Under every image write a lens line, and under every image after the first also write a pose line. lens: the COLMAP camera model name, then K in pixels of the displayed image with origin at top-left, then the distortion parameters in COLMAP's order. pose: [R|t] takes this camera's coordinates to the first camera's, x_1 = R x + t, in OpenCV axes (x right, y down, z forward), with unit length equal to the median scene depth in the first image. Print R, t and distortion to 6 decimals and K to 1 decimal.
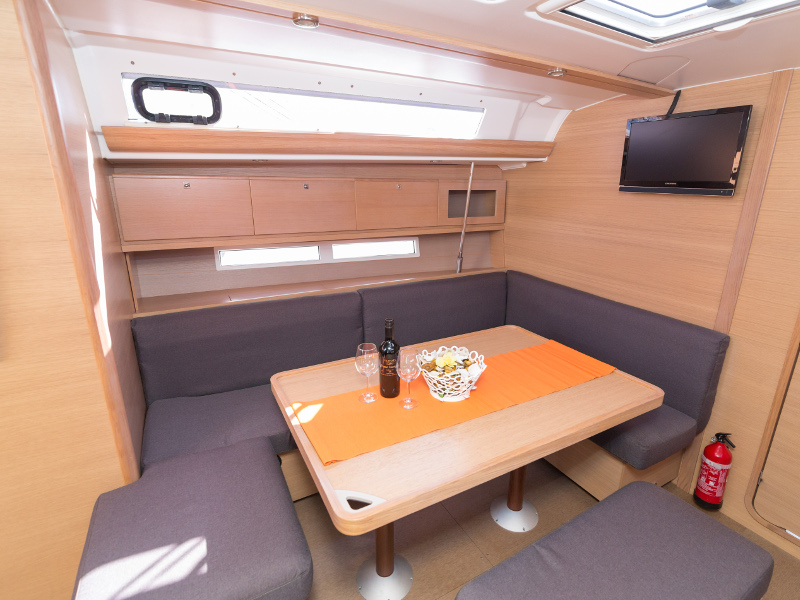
lens RADIAL K [[409.8, 0, 400.0], [0, 409.8, 300.0], [0, 0, 1]] dist [0.000331, -0.000697]
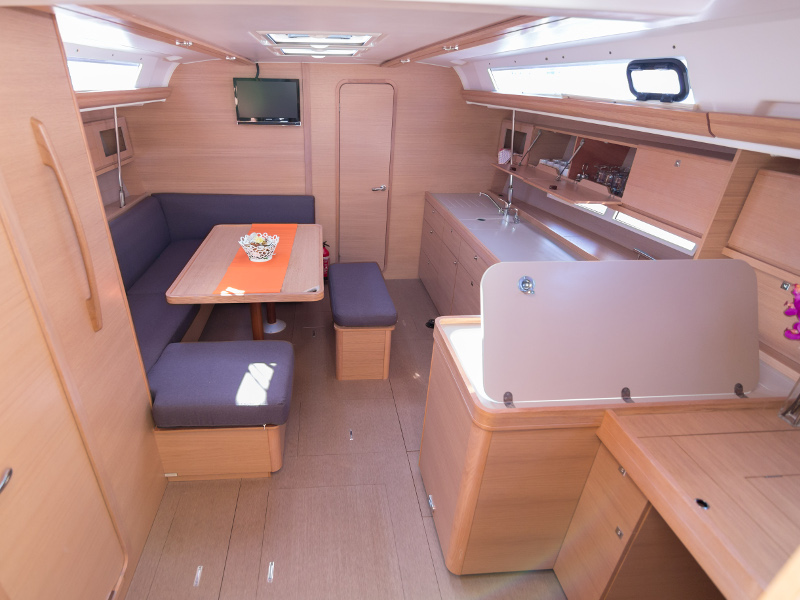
lens RADIAL K [[409.8, 0, 400.0], [0, 409.8, 300.0], [0, 0, 1]] dist [0.000331, -0.000697]
pose [[0.324104, -0.434593, 0.840289, -0.990189], [0.249751, 0.896029, 0.367091, -0.086370], [-0.912459, 0.090887, 0.398946, -0.177195]]
